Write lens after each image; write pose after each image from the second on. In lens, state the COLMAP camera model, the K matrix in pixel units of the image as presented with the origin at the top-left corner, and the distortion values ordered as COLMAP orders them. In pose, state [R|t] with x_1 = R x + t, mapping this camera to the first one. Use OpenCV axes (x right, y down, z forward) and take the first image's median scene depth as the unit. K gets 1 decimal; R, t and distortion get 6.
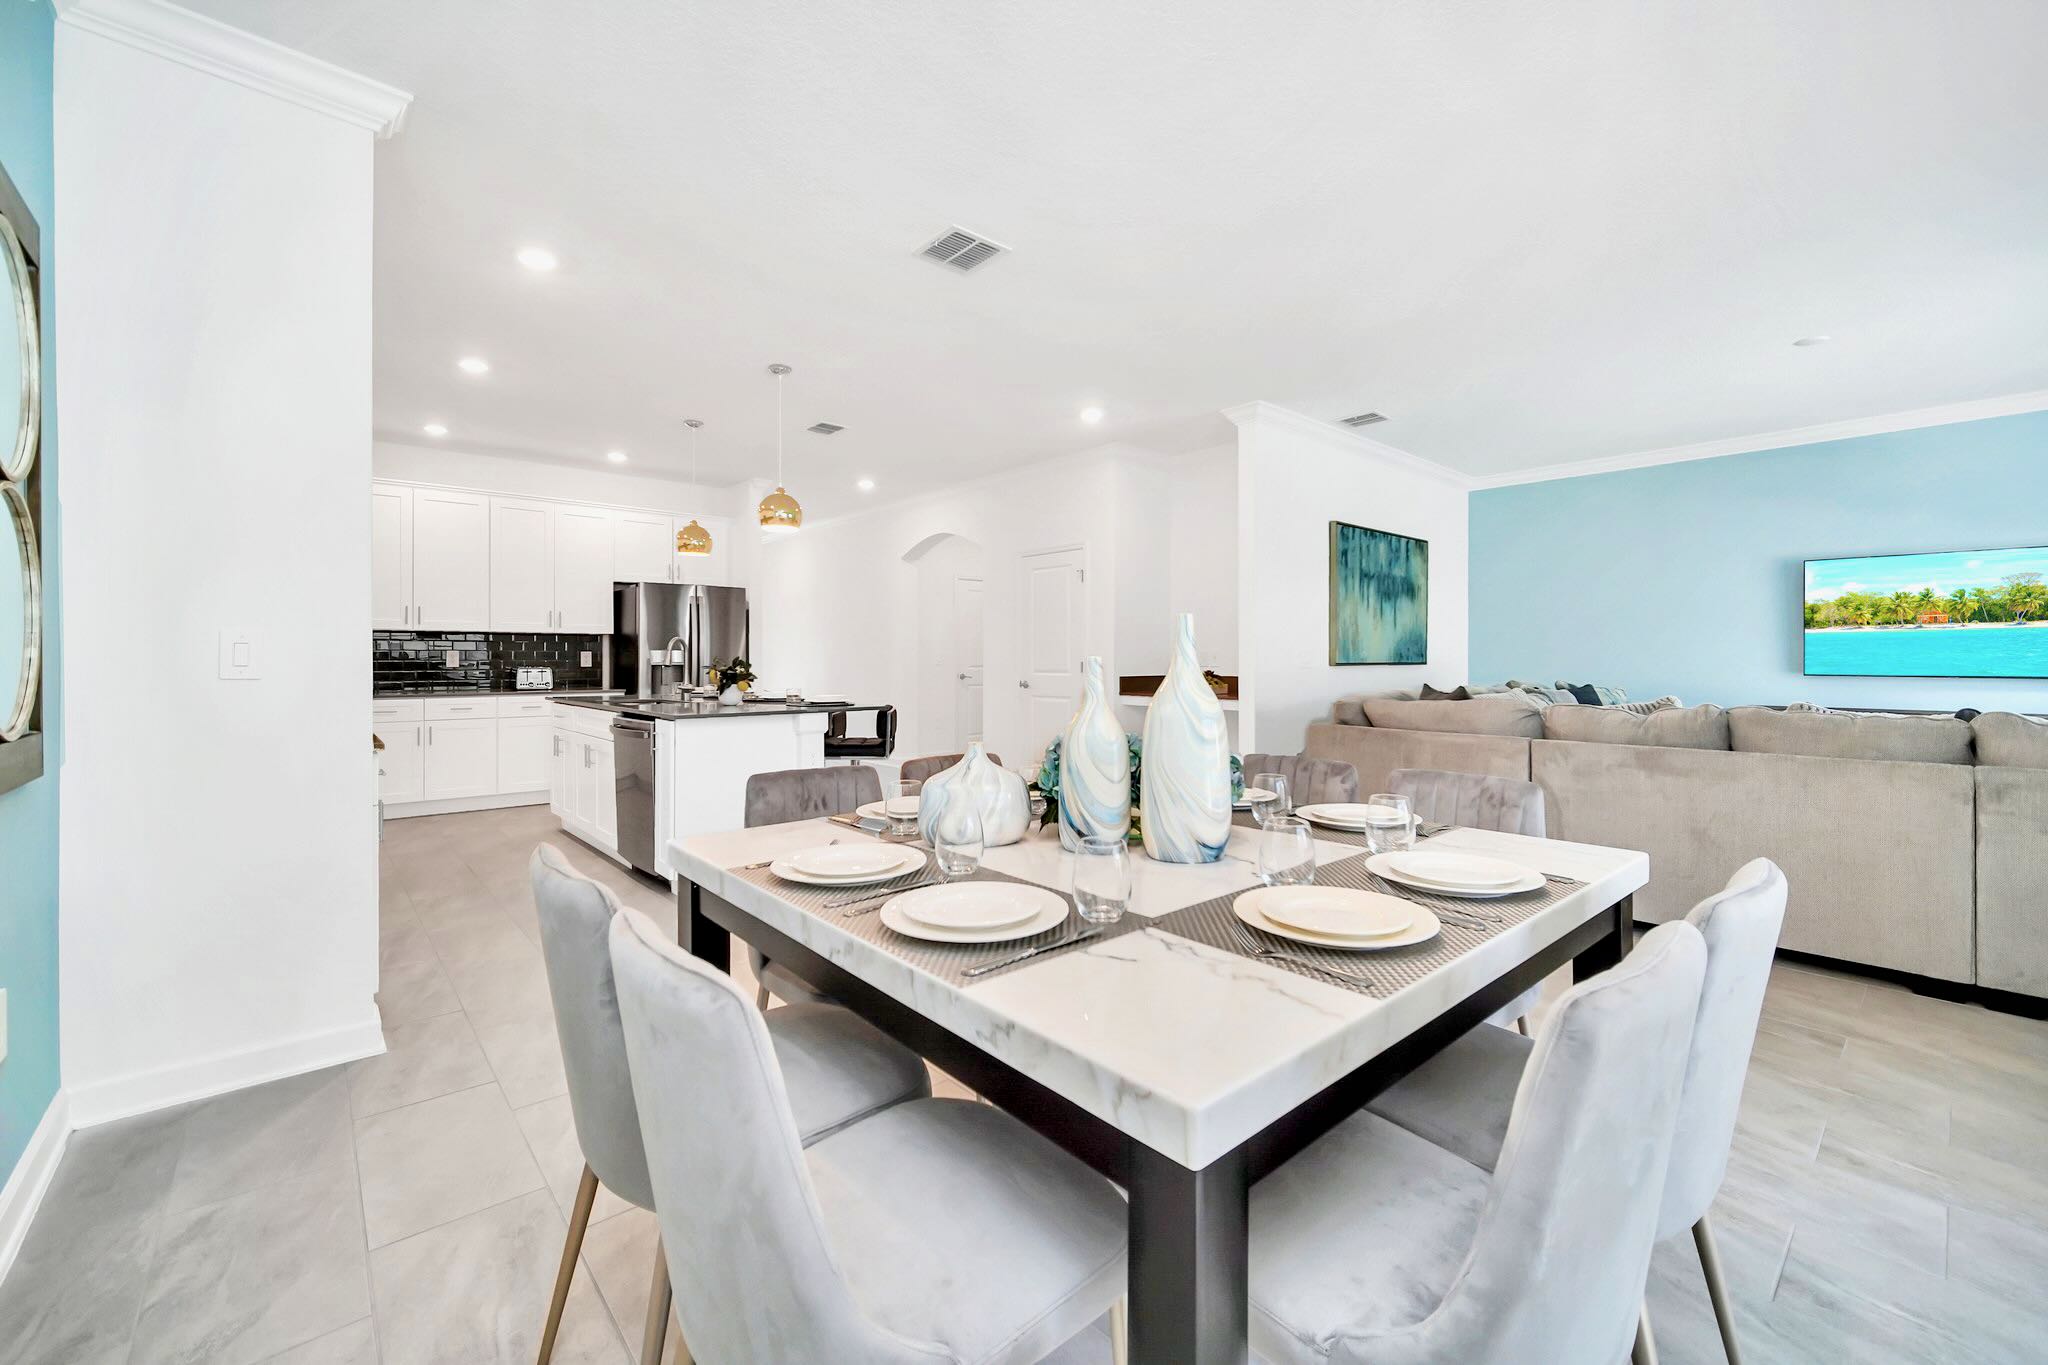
lens RADIAL K [[821.9, 0, 1024.6], [0, 821.9, 651.9], [0, 0, 1]] dist [-0.001320, 0.000005]
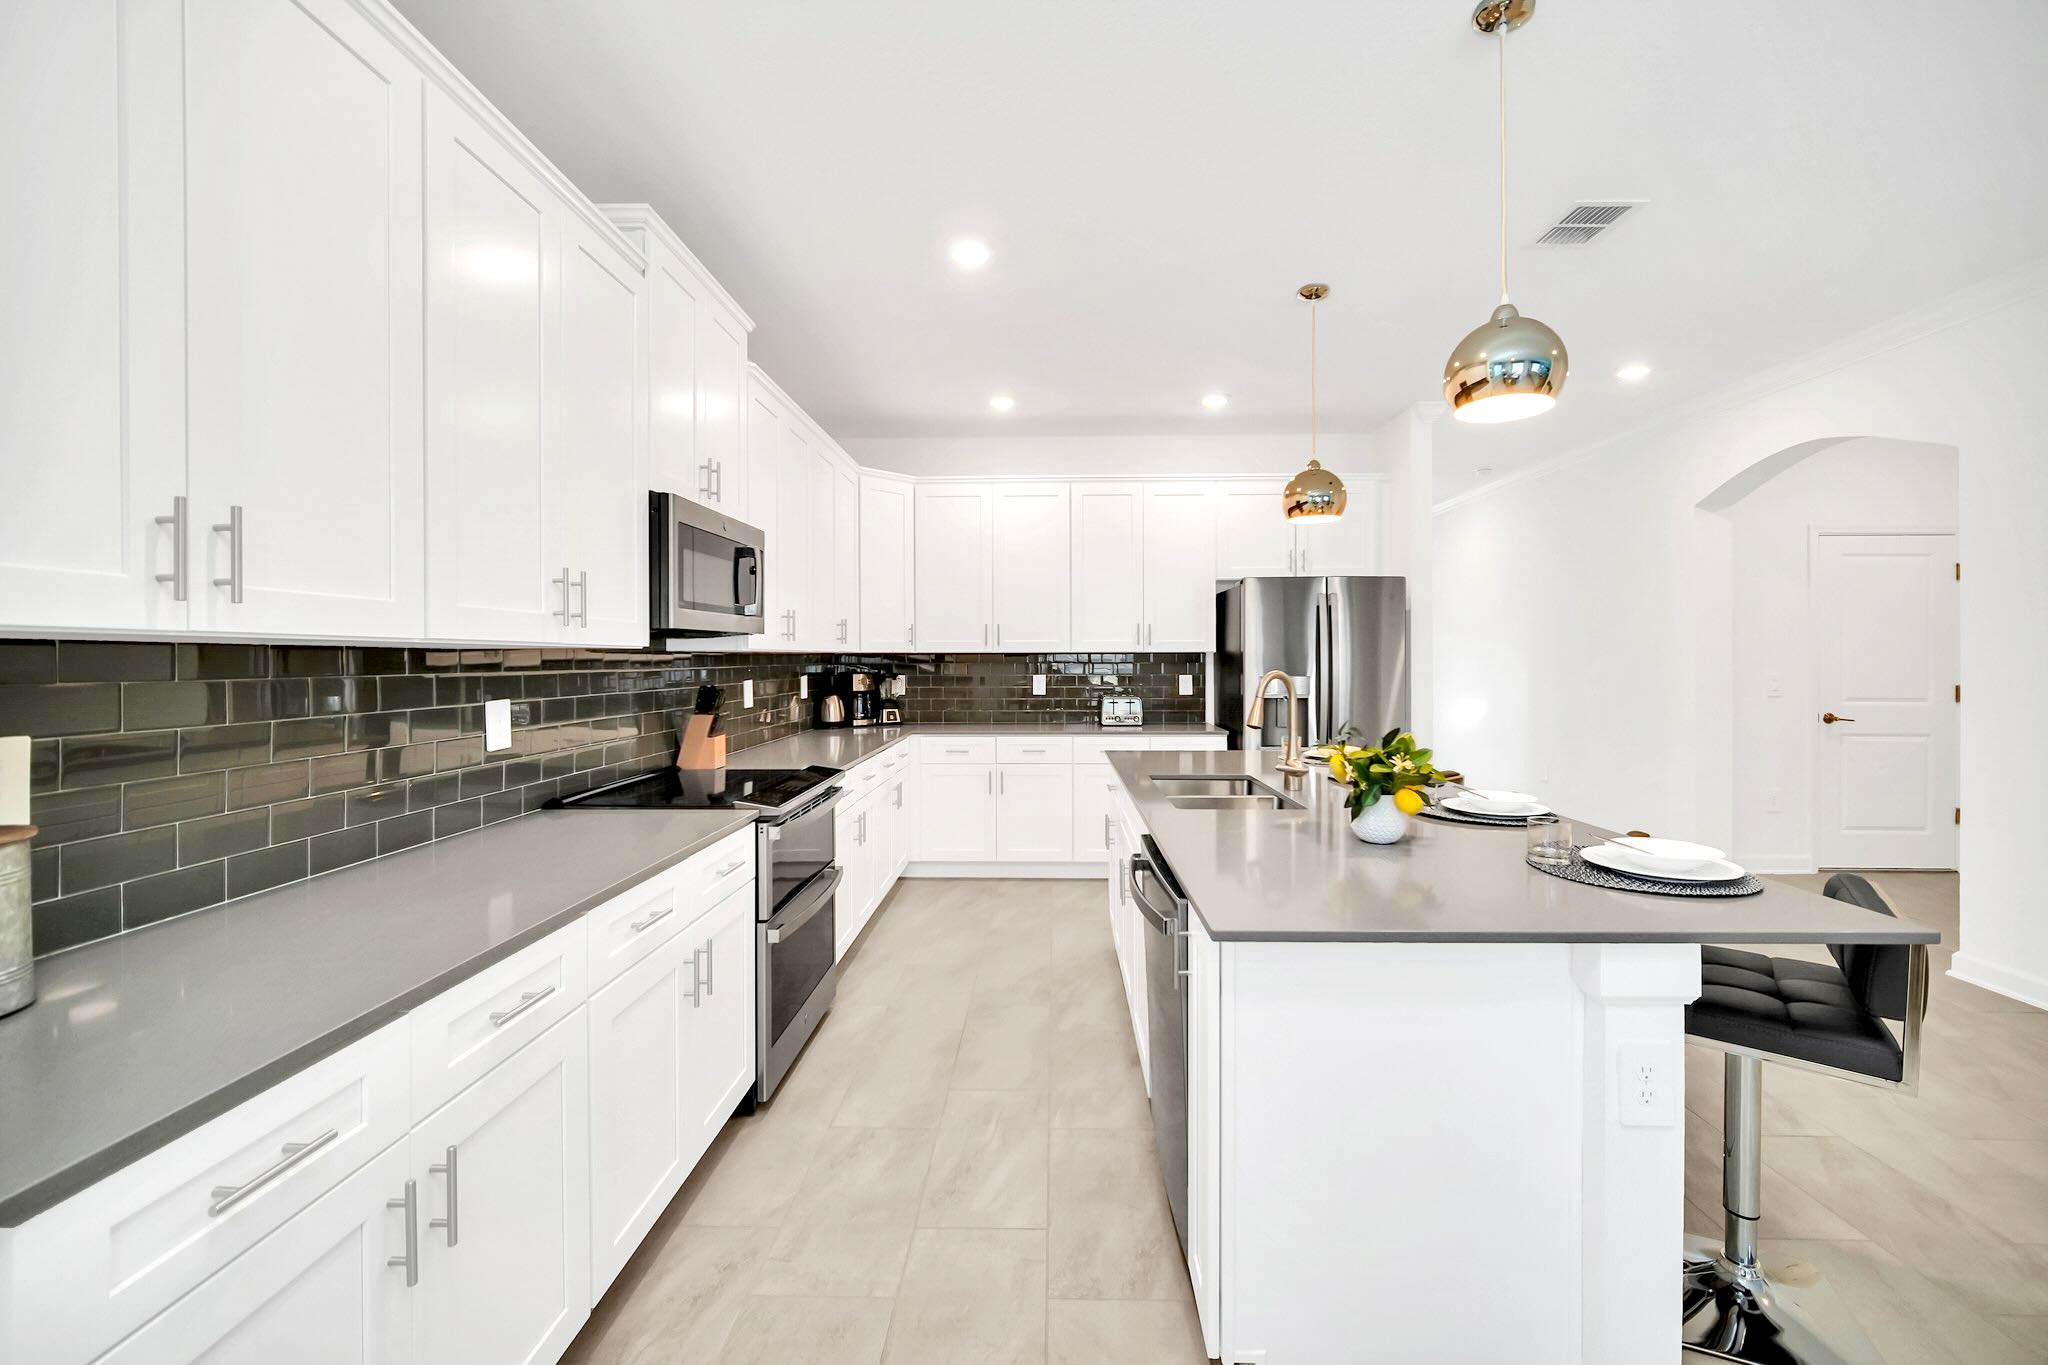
lens RADIAL K [[821.9, 0, 1024.6], [0, 821.9, 651.9], [0, 0, 1]] dist [-0.001320, 0.000005]
pose [[0.726607, -0.006831, -0.687020, -0.128384], [0.006516, 0.999974, -0.003051, -0.021239], [0.687023, -0.002260, 0.726632, 0.365913]]
